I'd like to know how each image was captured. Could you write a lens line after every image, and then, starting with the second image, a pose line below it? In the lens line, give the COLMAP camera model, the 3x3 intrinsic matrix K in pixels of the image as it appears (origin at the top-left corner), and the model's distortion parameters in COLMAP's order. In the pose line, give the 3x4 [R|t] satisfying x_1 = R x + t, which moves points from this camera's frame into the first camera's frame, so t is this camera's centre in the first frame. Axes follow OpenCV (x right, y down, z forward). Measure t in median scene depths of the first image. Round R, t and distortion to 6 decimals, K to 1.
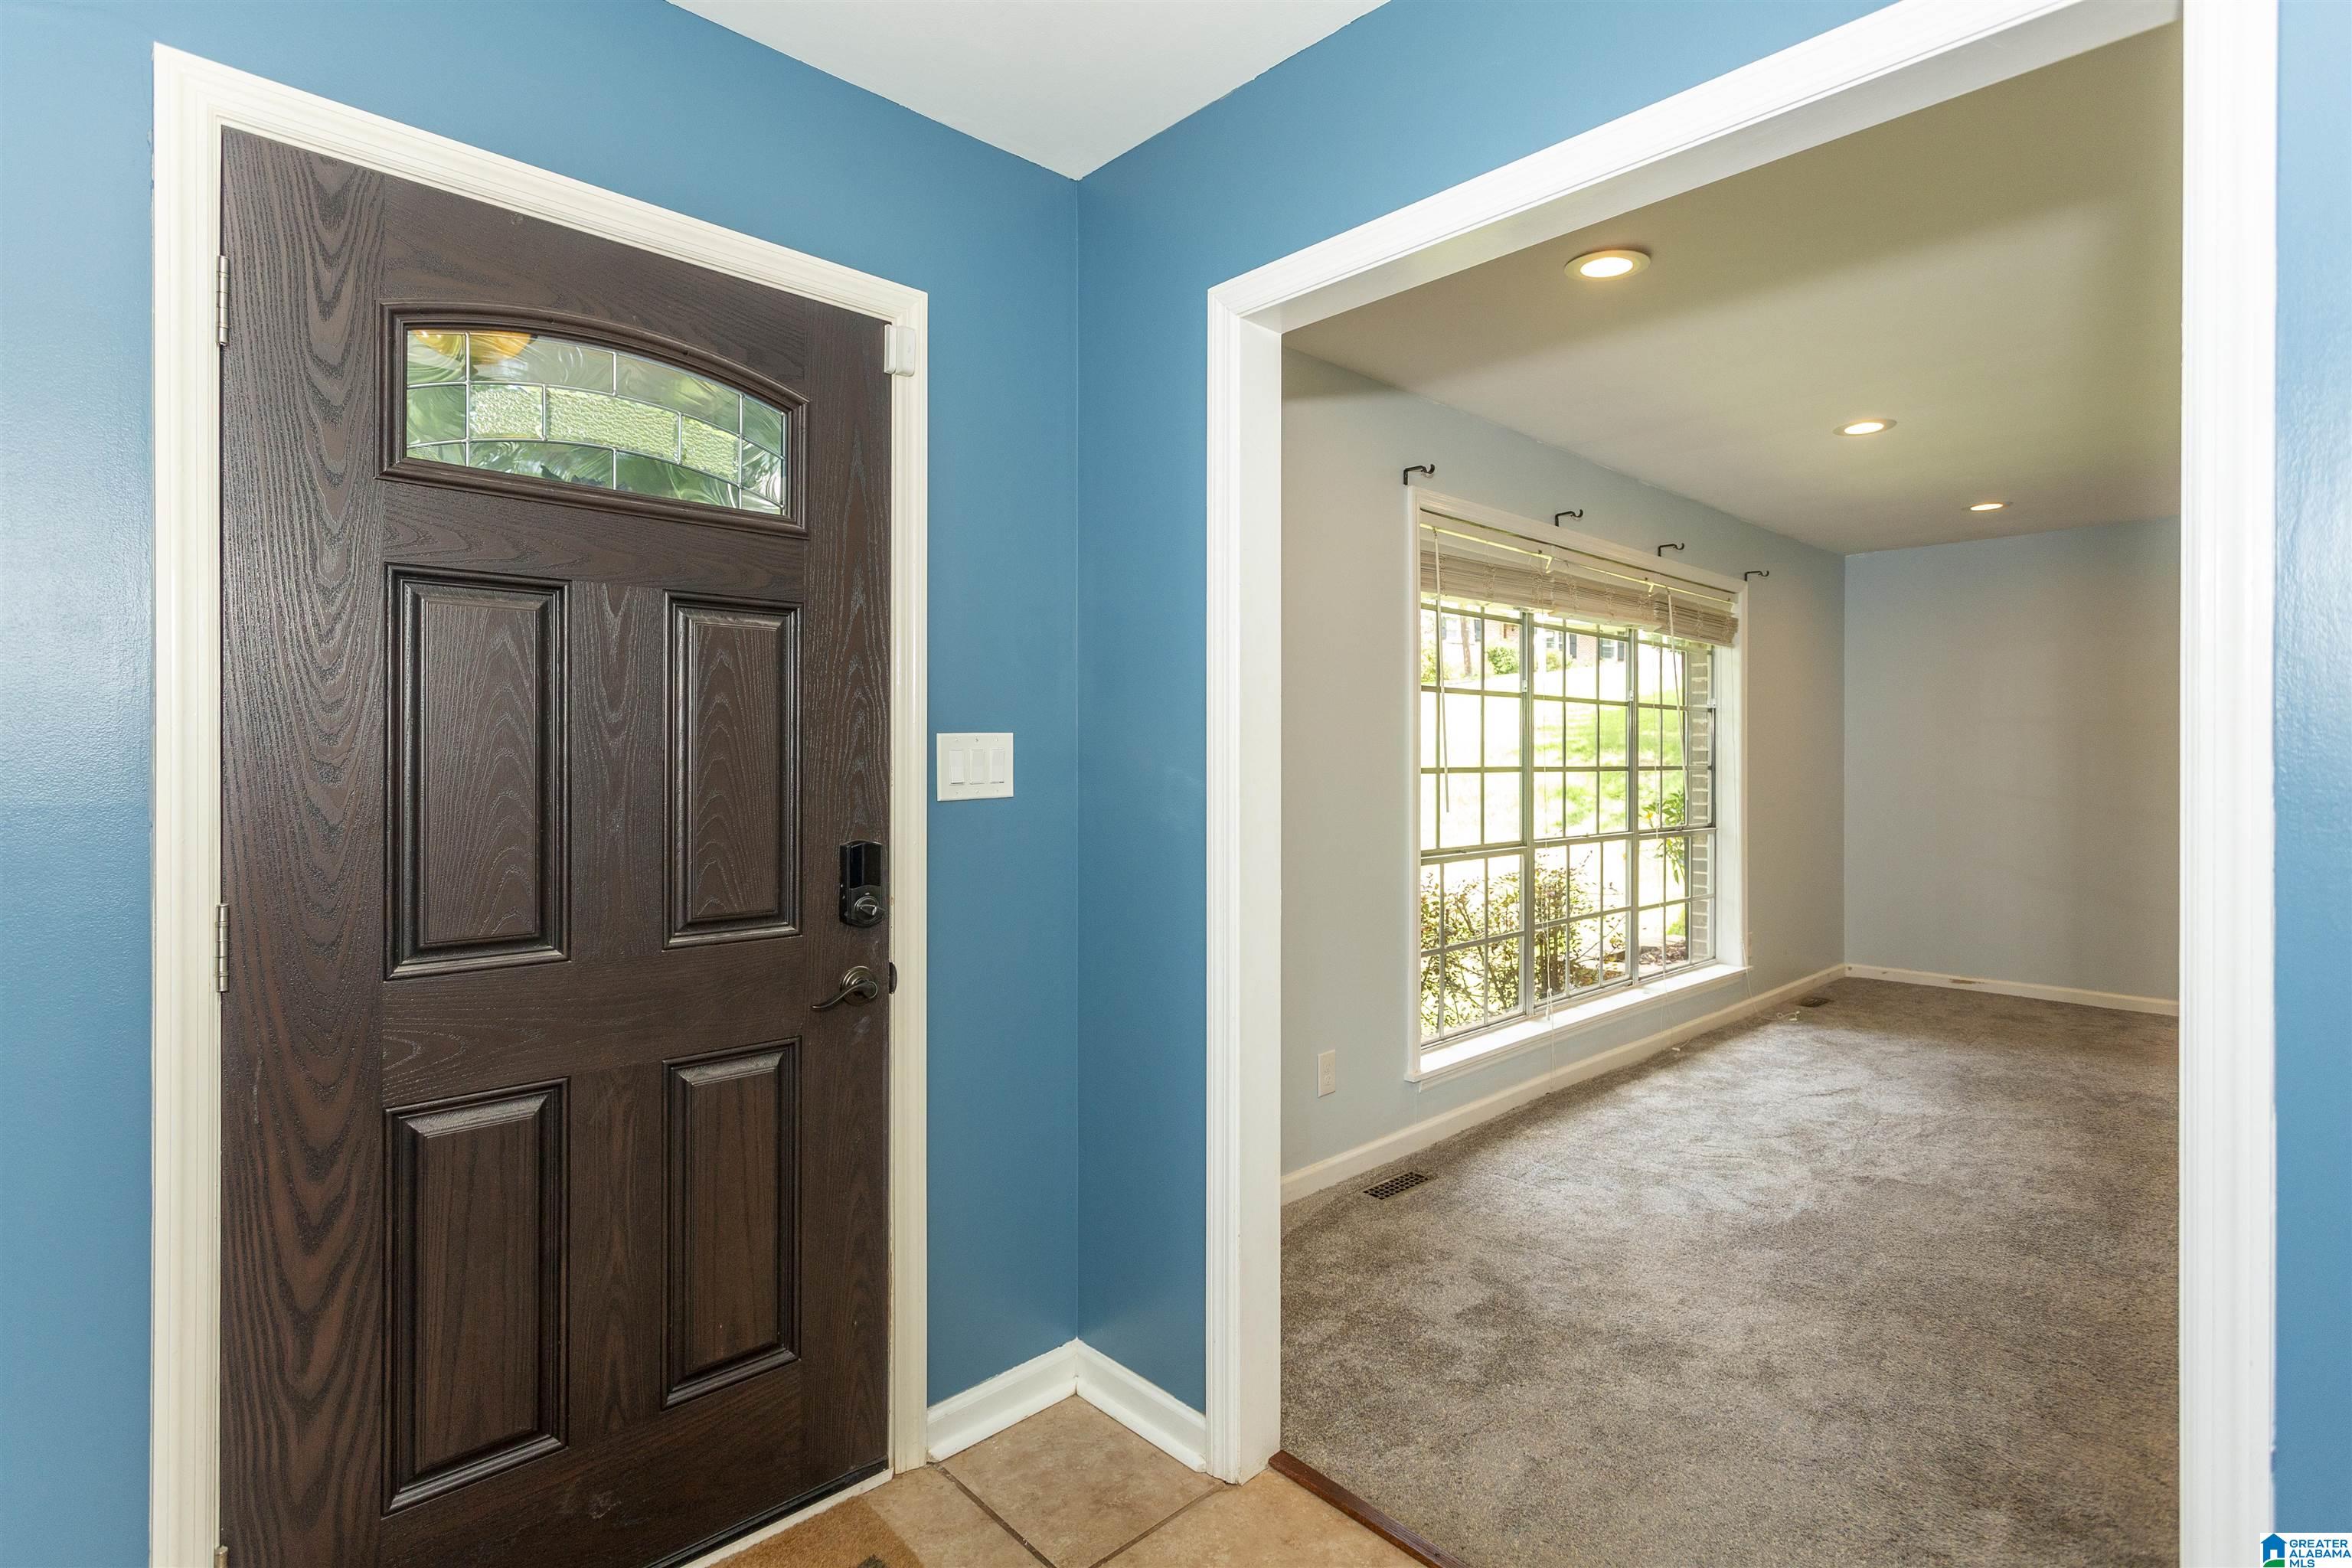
lens RADIAL K [[1109.7, 0, 1176.3], [0, 1109.7, 764.9], [0, 0, 1]] dist [0.004687, 0.000607]
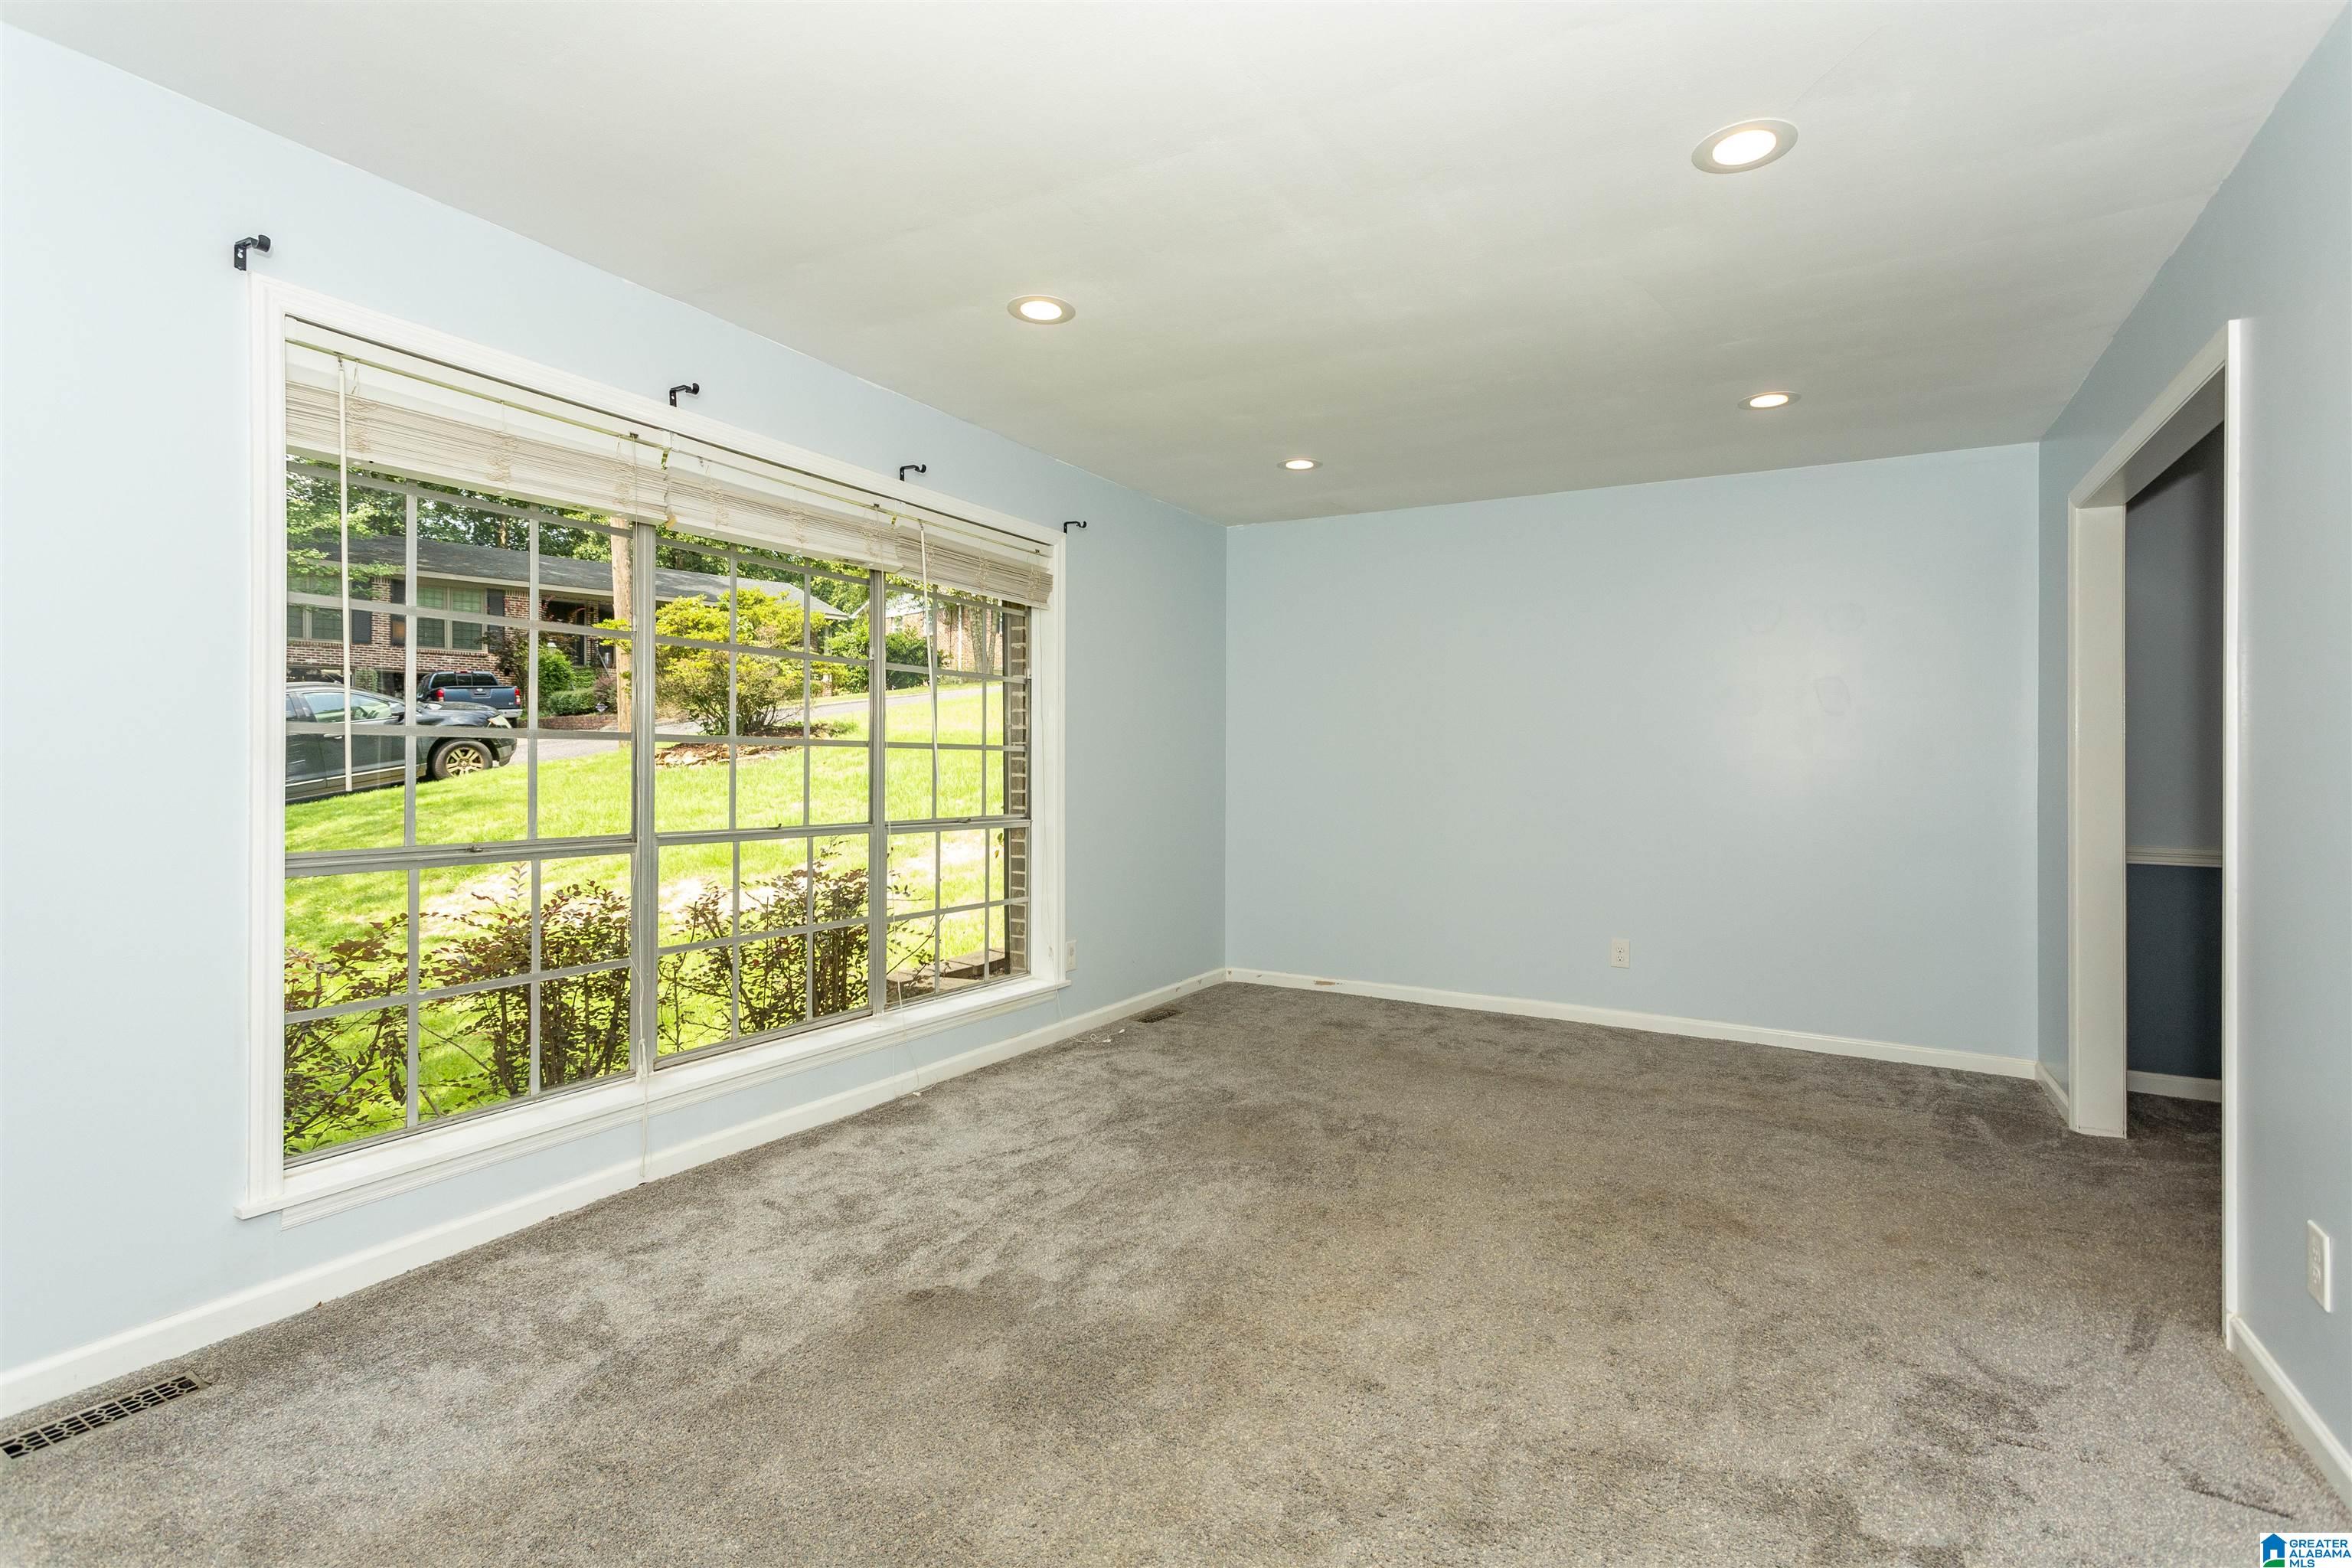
lens RADIAL K [[1109.7, 0, 1189.9], [0, 1109.7, 747.9], [0, 0, 1]] dist [0.004687, 0.000607]
pose [[0.952159, 0.021179, 0.304868, 0.348594], [-0.017534, 0.999738, -0.014689, 0.012041], [-0.305100, 0.008641, 0.952281, 0.153553]]
